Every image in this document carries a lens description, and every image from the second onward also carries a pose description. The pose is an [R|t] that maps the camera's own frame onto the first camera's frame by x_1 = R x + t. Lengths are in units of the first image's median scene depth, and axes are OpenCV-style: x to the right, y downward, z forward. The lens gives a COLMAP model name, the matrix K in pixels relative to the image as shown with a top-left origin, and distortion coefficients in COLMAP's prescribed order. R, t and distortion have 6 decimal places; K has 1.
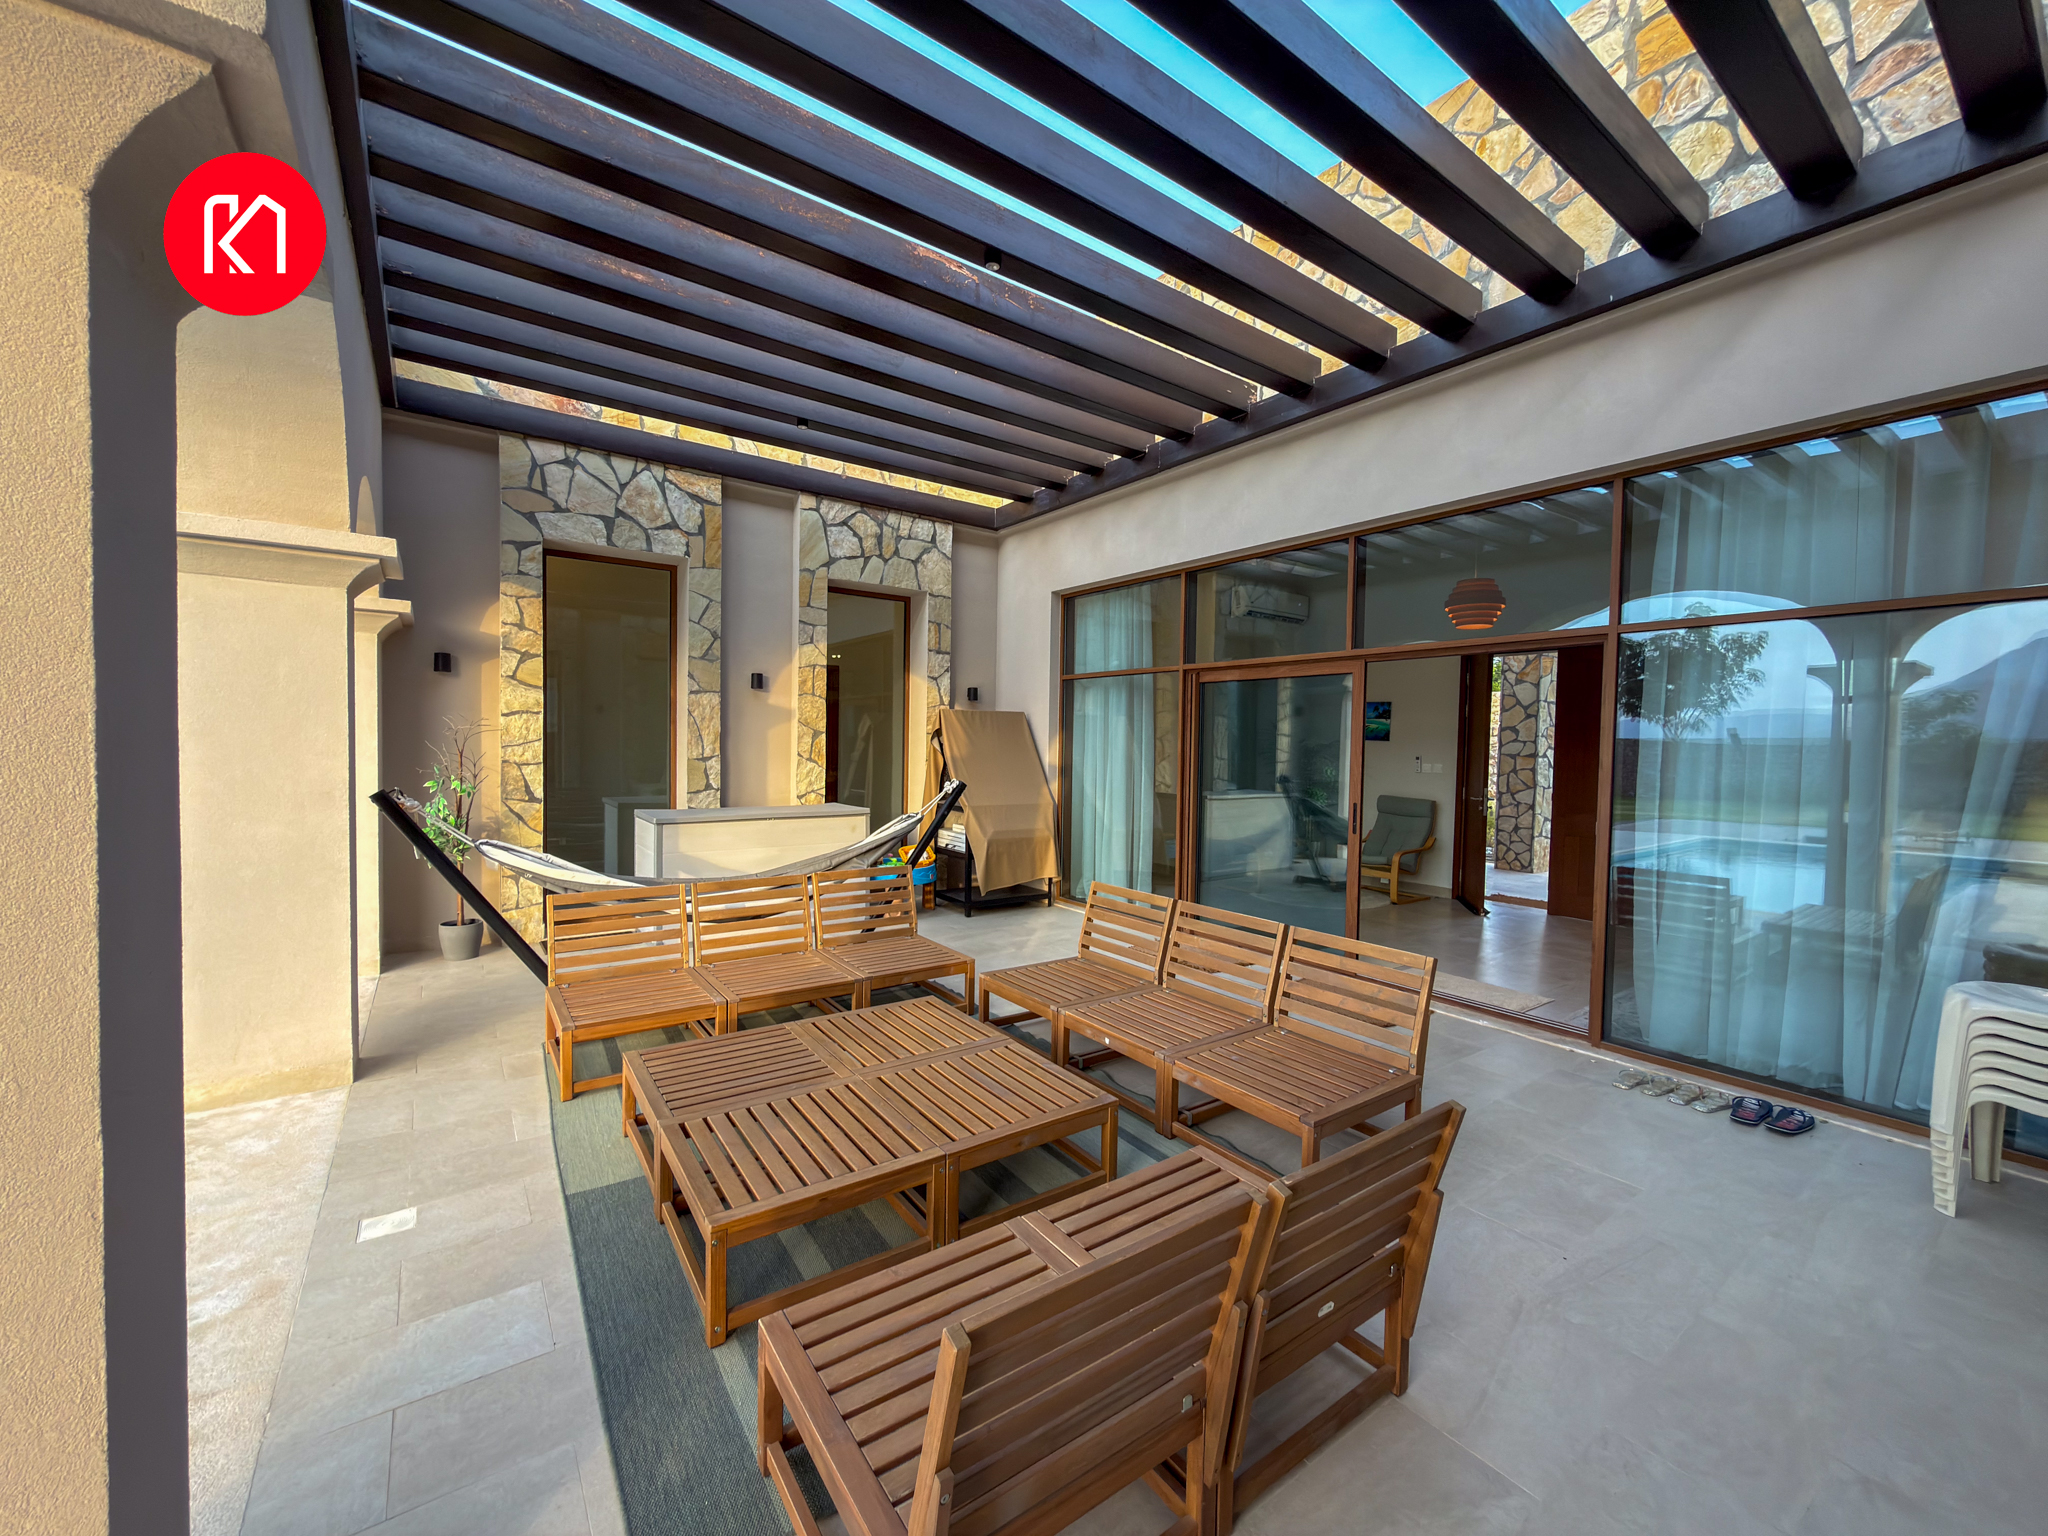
lens RADIAL K [[819.3, 0, 1023.8], [0, 819.3, 772.8], [0, 0, 1]] dist [0.000629, 0.000642]
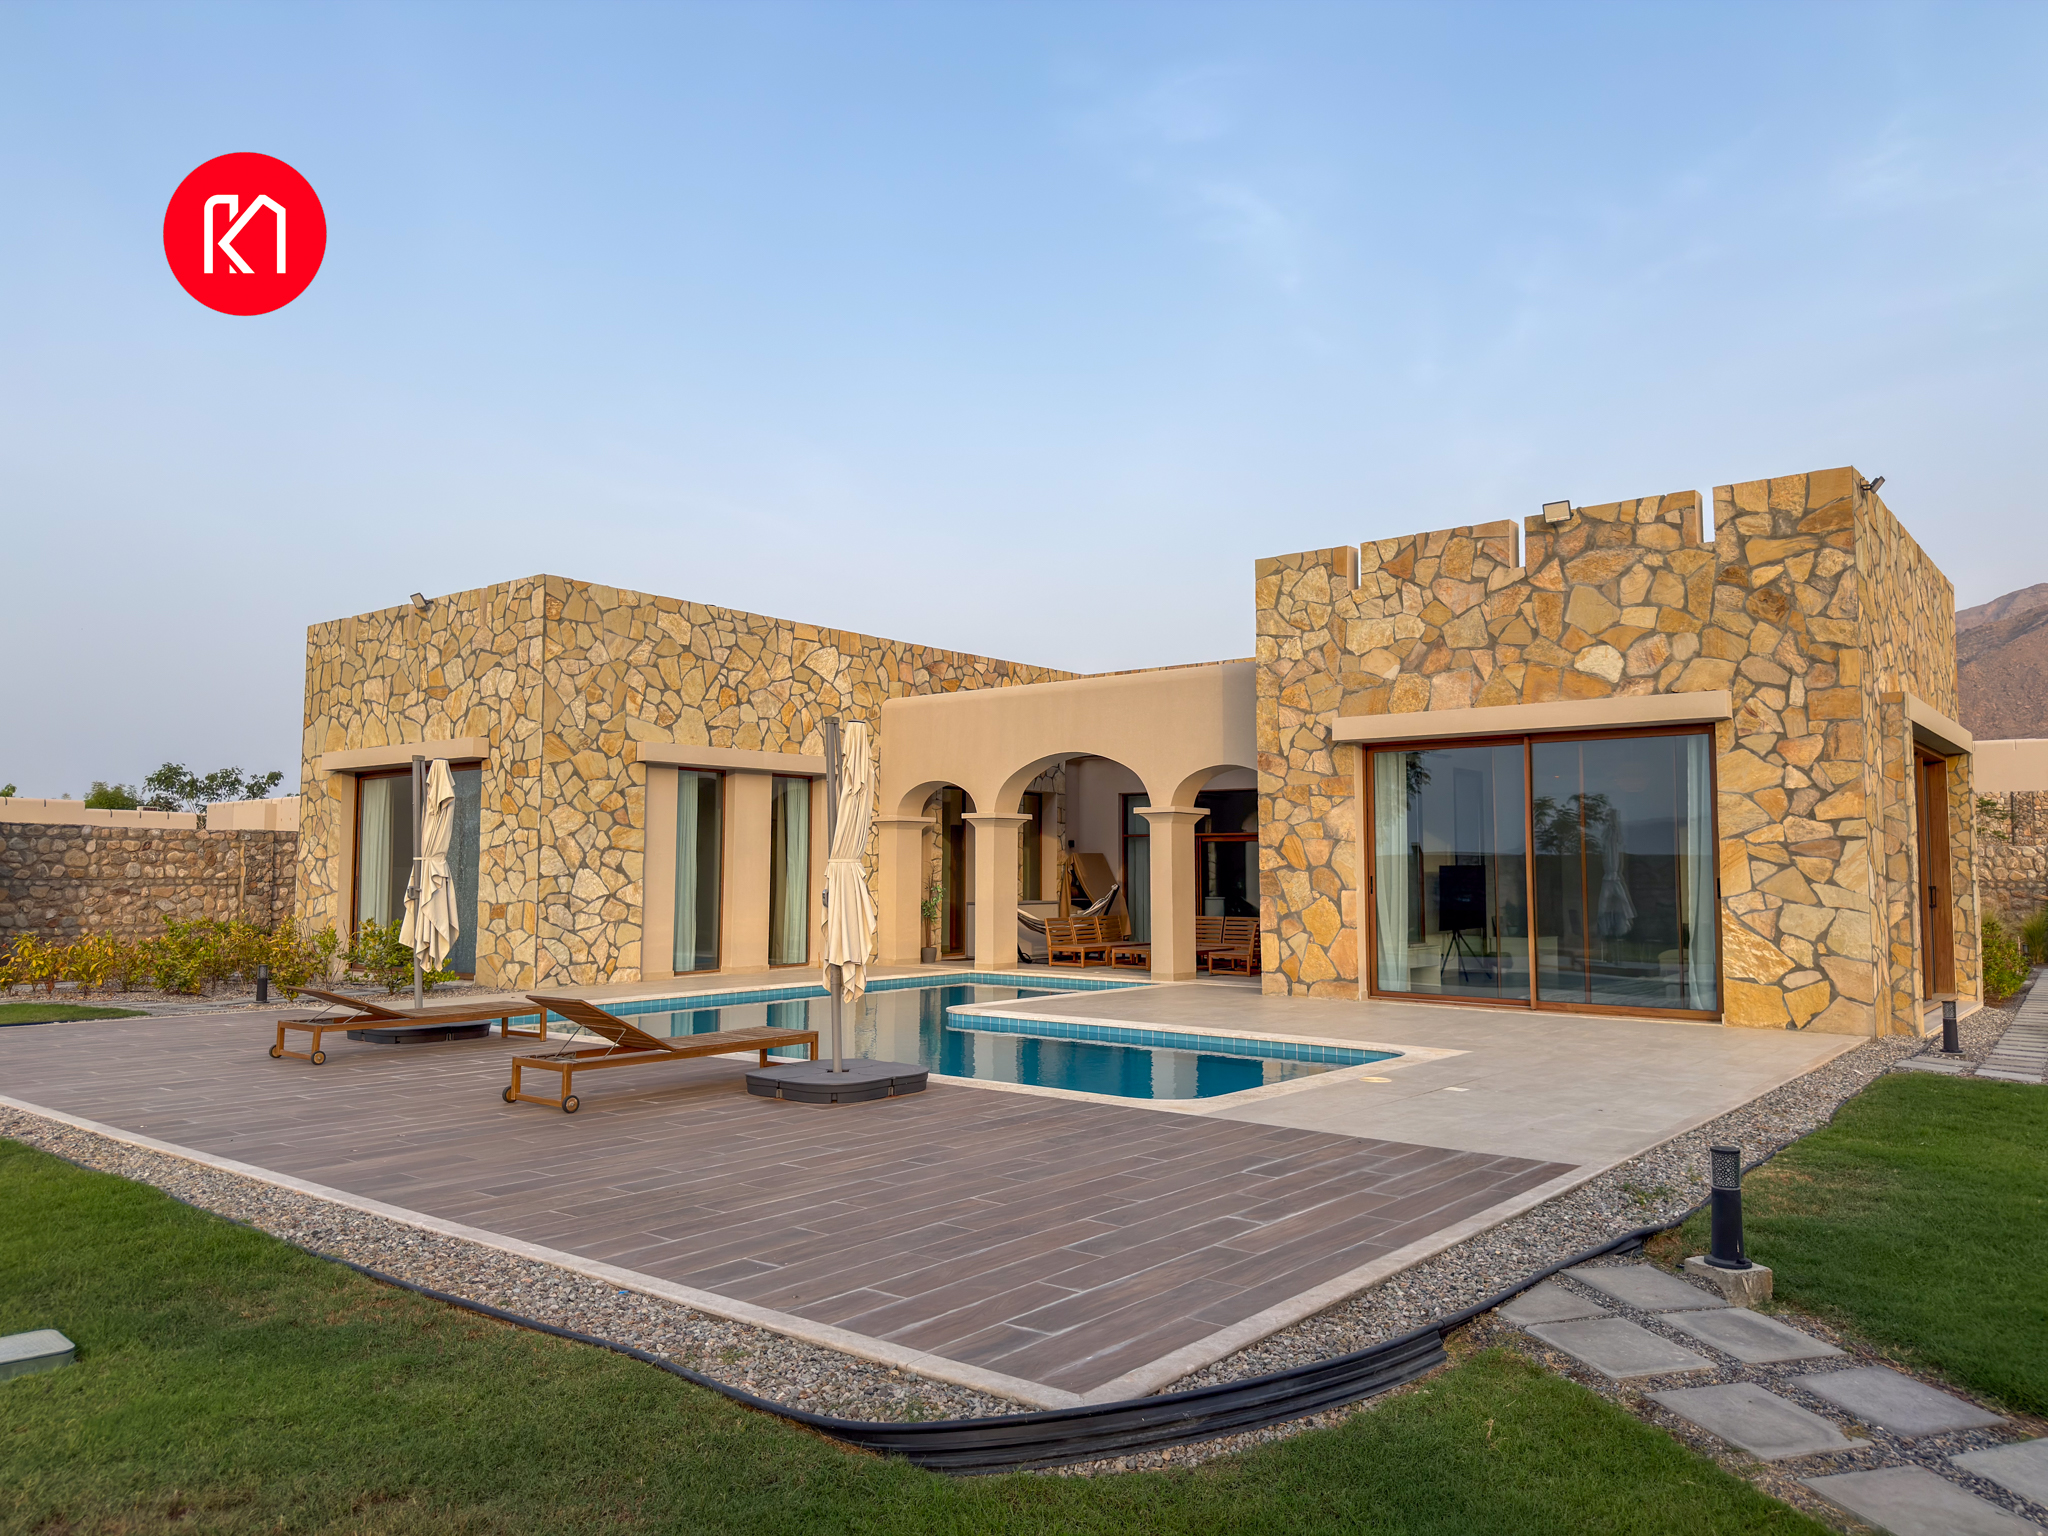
lens RADIAL K [[1443.1, 0, 1033.0], [0, 1443.1, 763.8], [0, 0, 1]] dist [0.064159, -0.075889]
pose [[0.959389, 0.004544, 0.282050, -1.363050], [0.026219, 0.994105, -0.105200, 0.085918], [-0.280865, 0.108323, 0.953615, -2.709568]]
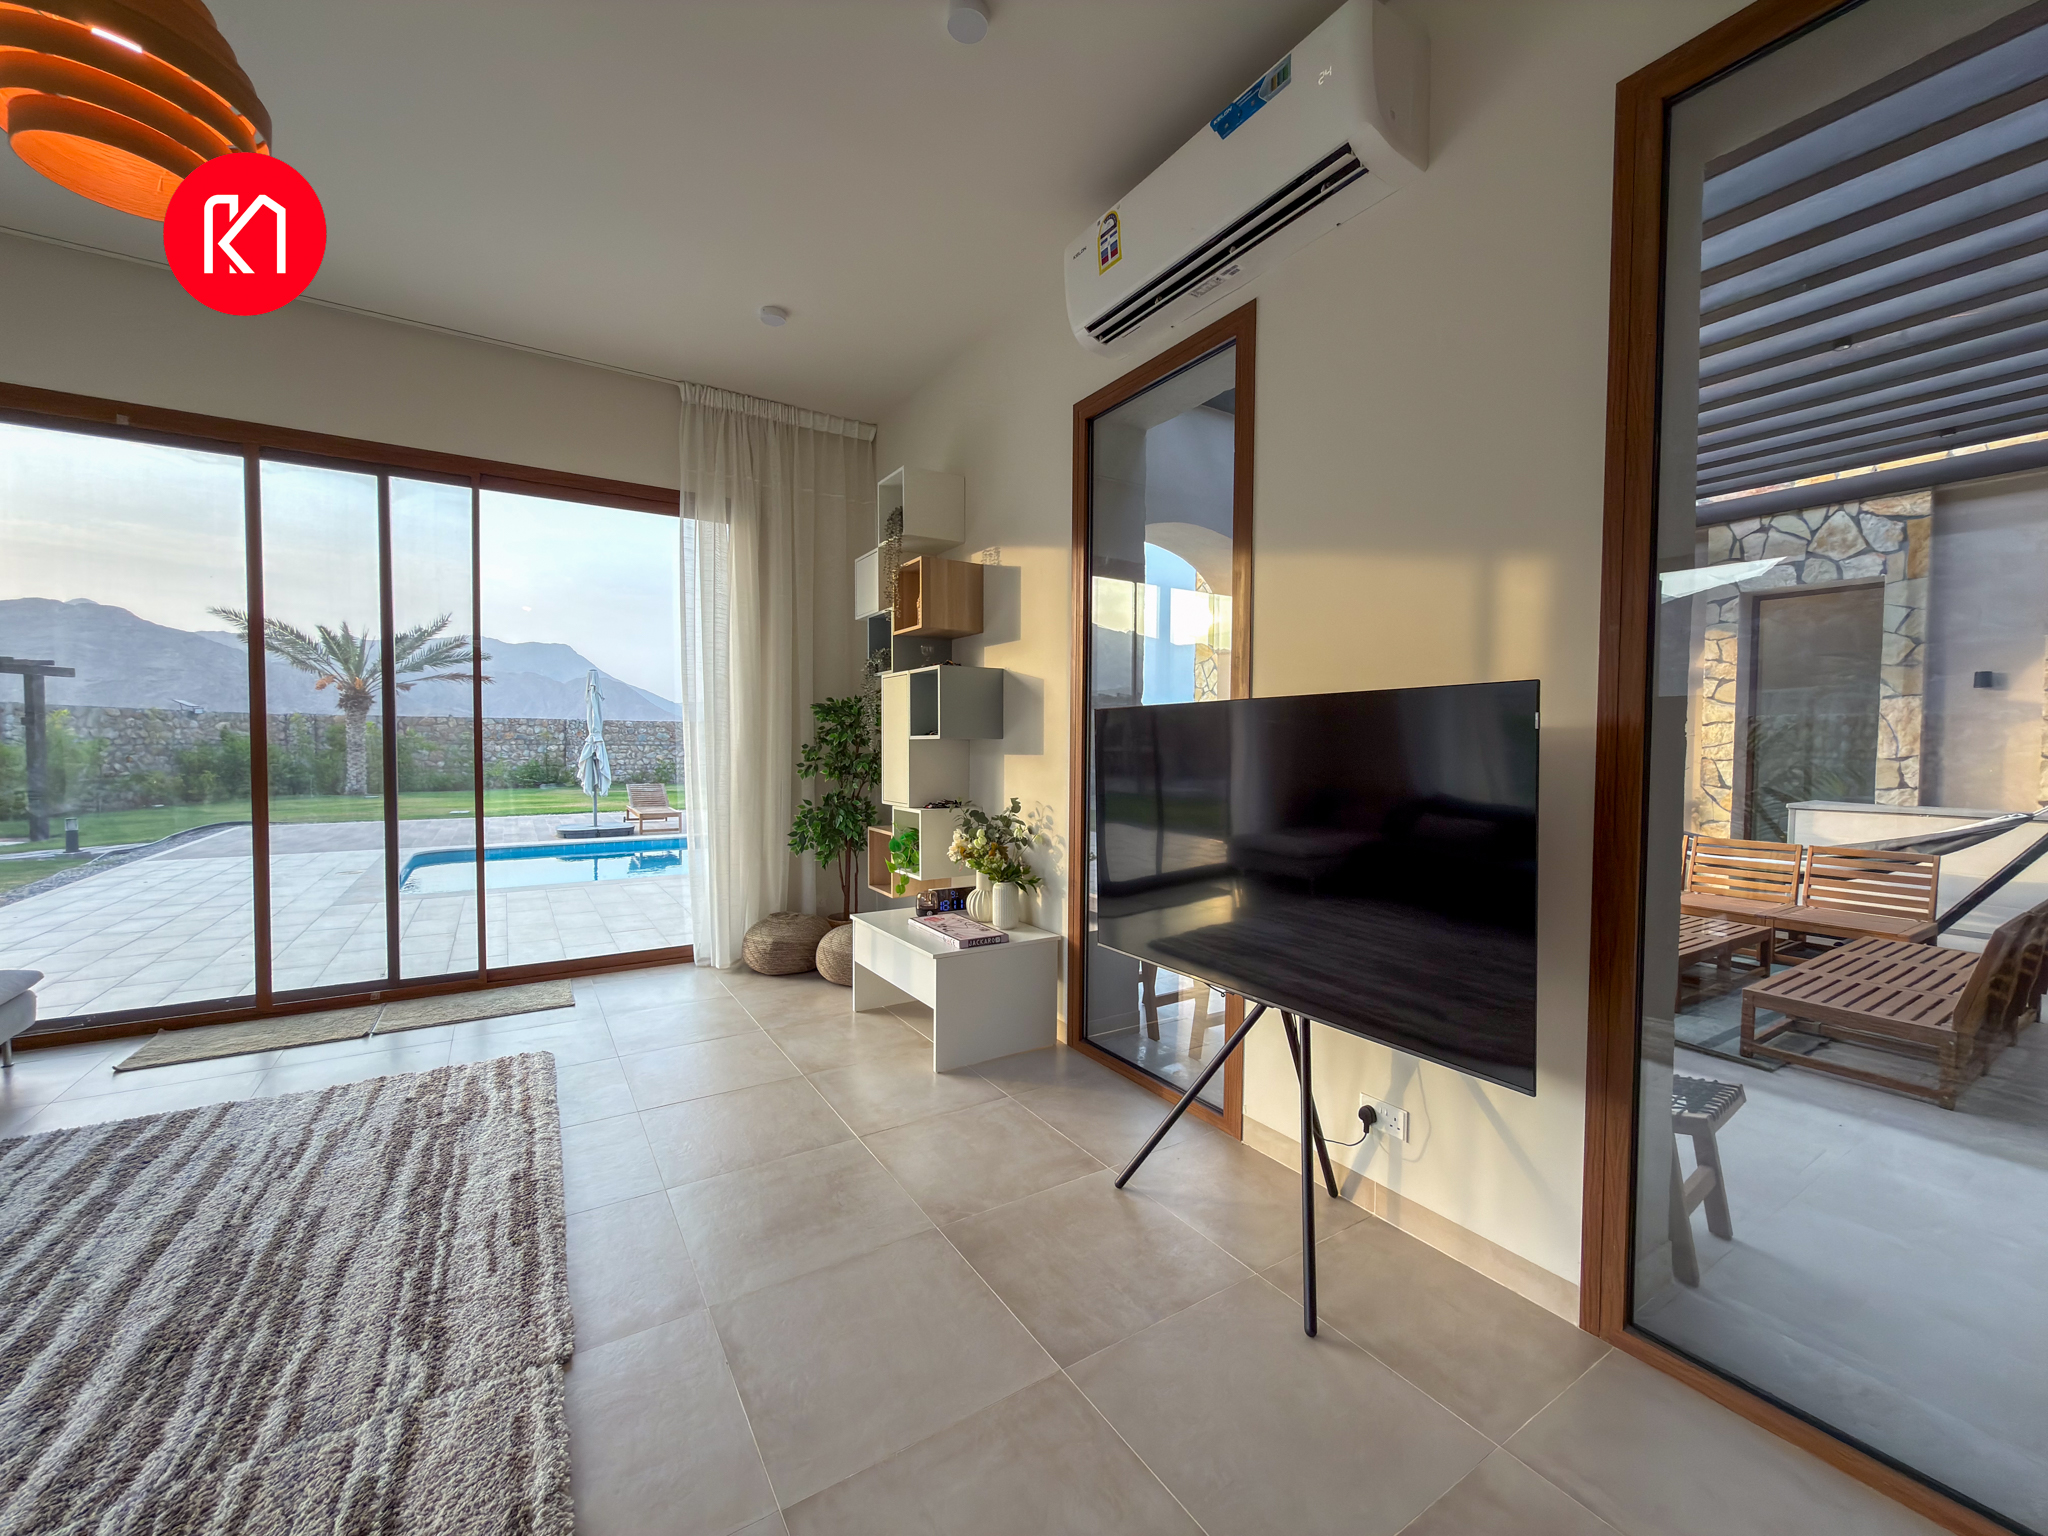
lens RADIAL K [[819.3, 0, 1027.8], [0, 819.3, 767.5], [0, 0, 1]] dist [0.000629, 0.000642]
pose [[-0.053835, 0.012406, -0.998473, 0.750430], [-0.044682, 0.998891, 0.014820, 0.029929], [0.997550, 0.045411, -0.053221, -0.073183]]
